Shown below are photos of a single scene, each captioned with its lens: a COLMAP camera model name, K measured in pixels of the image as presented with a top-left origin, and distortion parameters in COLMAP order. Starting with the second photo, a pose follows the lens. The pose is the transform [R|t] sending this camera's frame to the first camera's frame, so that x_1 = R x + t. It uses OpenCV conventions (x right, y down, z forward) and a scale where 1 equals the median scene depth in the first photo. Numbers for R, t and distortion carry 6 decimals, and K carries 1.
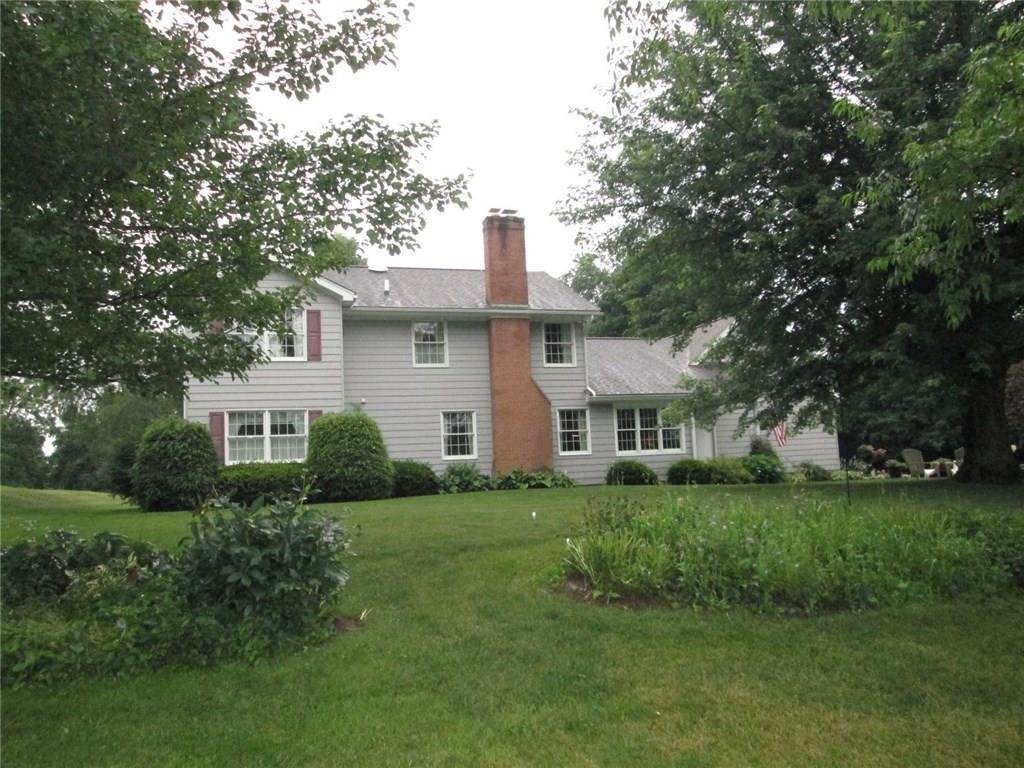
lens RADIAL K [[853.5, 0, 512.0], [0, 853.5, 384.0], [0, 0, 1]] dist [-0.070498, 0.001189]
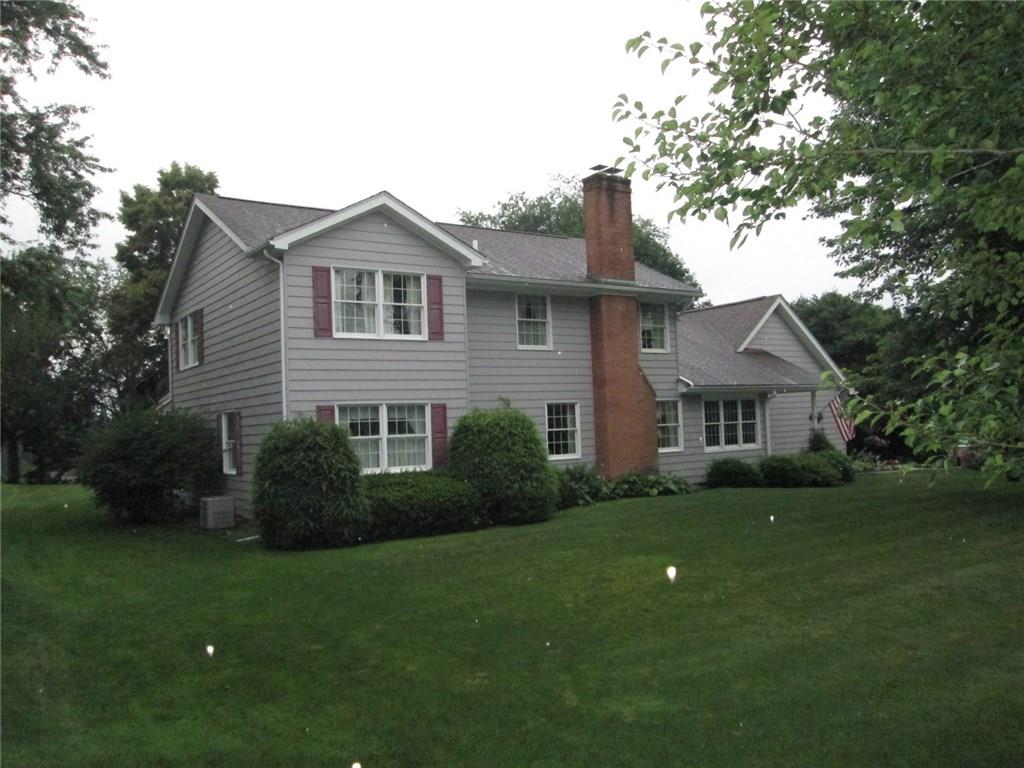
lens RADIAL K [[853.5, 0, 512.0], [0, 853.5, 384.0], [0, 0, 1]] dist [-0.070498, 0.001189]
pose [[0.962152, 0.023430, 0.271505, -0.341448], [-0.036450, 0.998410, 0.043009, -0.021175], [-0.270065, -0.051277, 0.961476, 0.198266]]
